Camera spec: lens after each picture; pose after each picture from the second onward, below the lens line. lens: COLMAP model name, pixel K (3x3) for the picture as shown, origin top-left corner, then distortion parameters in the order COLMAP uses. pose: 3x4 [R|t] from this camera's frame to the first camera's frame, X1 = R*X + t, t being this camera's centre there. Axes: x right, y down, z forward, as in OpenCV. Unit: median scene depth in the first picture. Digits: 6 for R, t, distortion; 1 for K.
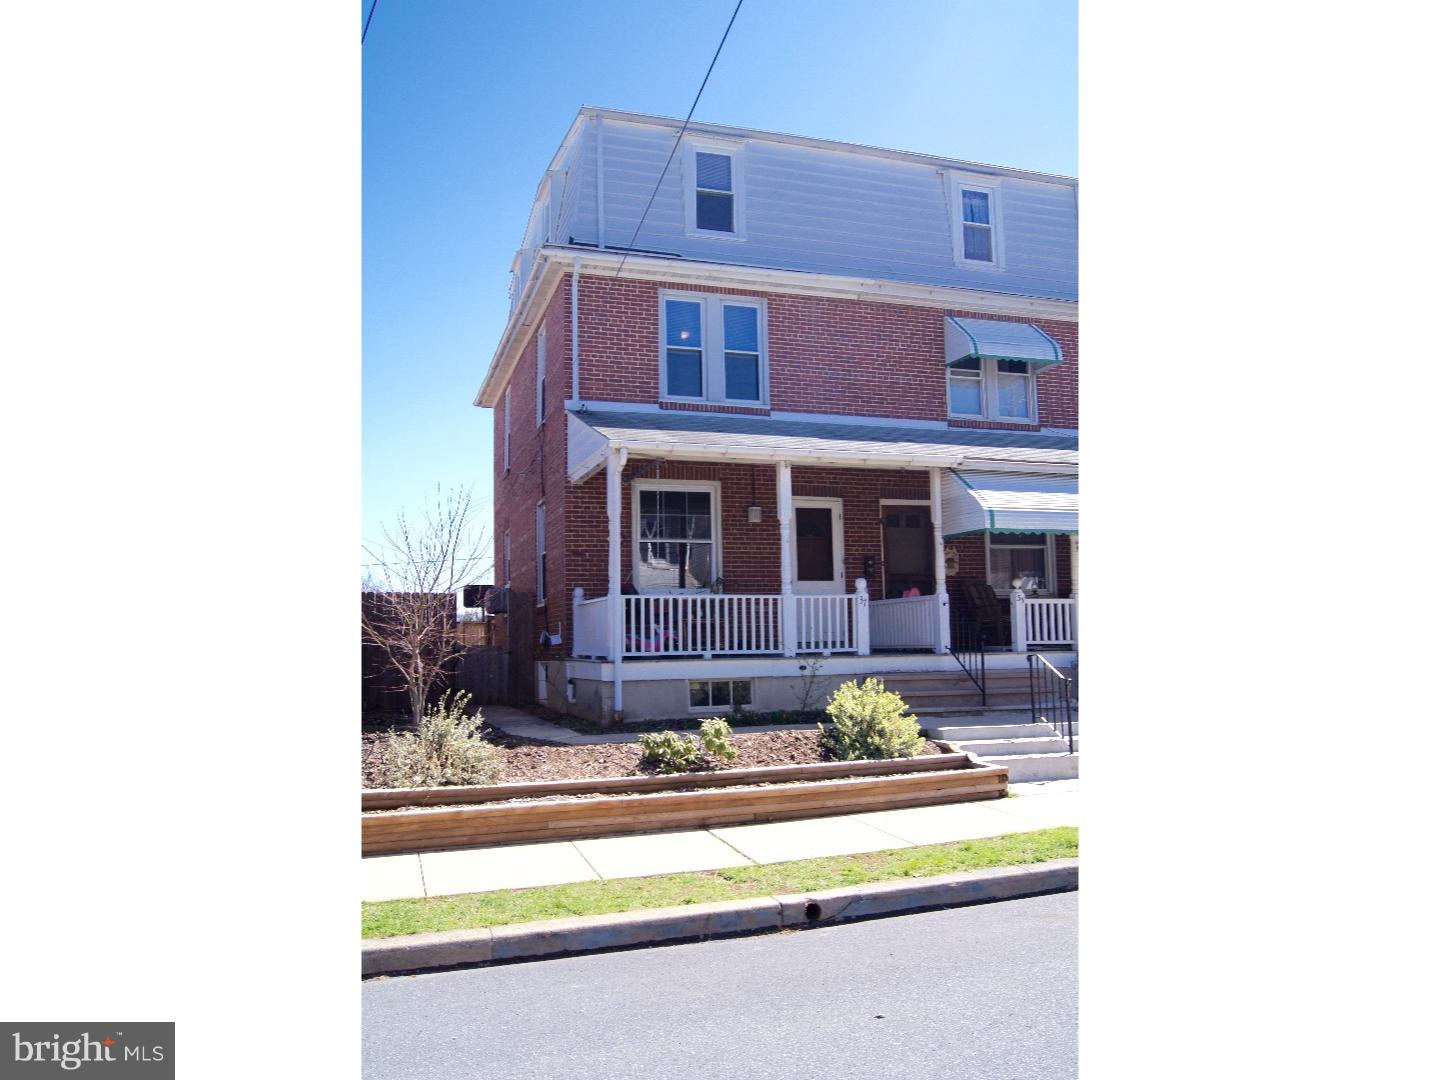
lens RADIAL K [[1010.8, 0, 717.4], [0, 1010.8, 539.7], [0, 0, 1]] dist [-0.036451, 0.001563]
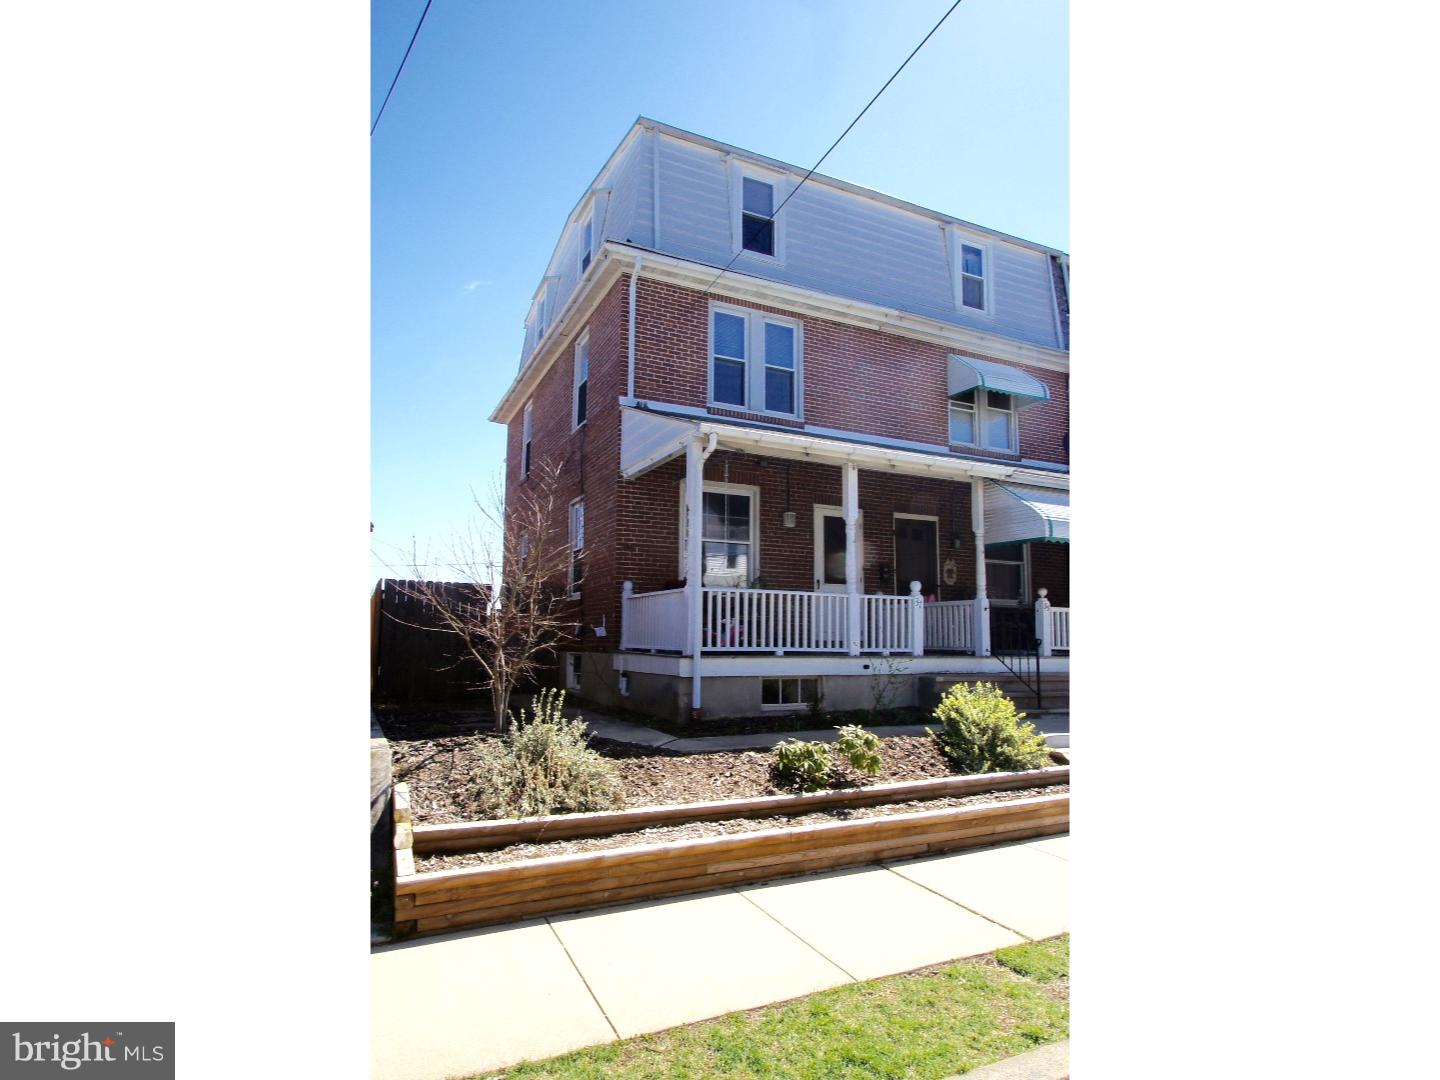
lens RADIAL K [[735.9, 0, 715.3], [0, 735.9, 559.3], [0, 0, 1]] dist [0.008765, 0.000155]
pose [[0.991204, 0.040862, 0.125879, -0.146693], [-0.039999, 0.999156, -0.009370, 0.029263], [-0.126156, 0.004253, 0.992001, 0.260482]]
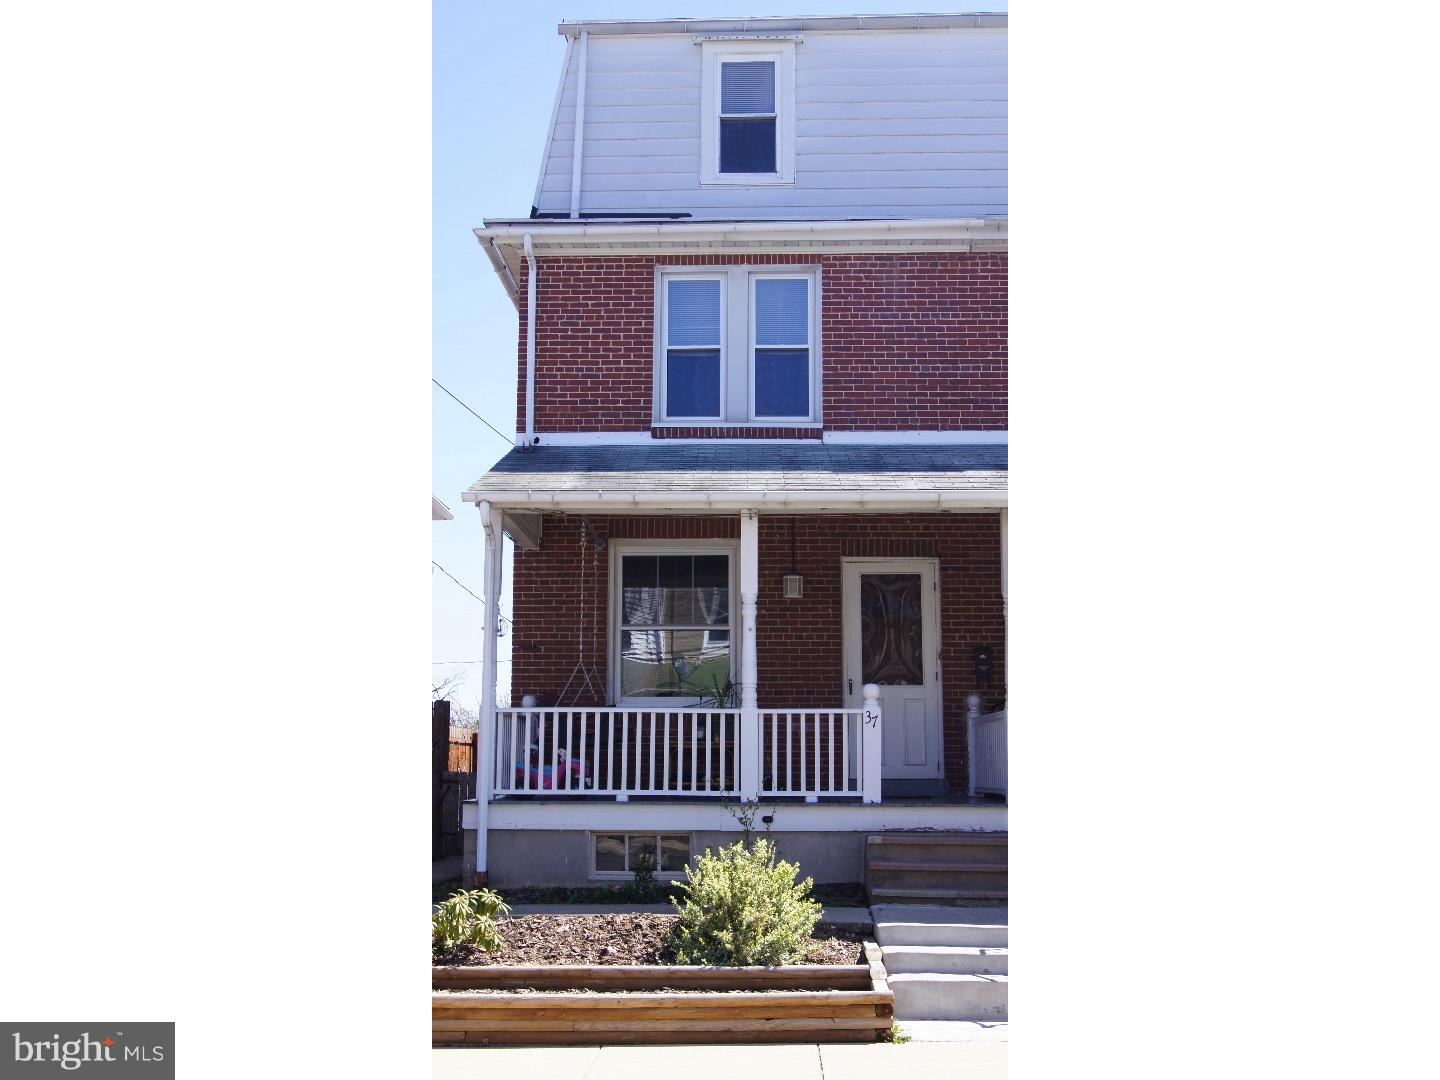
lens RADIAL K [[1480.8, 0, 720.9], [0, 1480.8, 542.0], [0, 0, 1]] dist [-0.014715, 0.000000]
pose [[0.938019, -0.031822, -0.345119, 0.356666], [0.013661, 0.998397, -0.054927, -0.001256], [0.346313, 0.046808, 0.936950, 0.068791]]
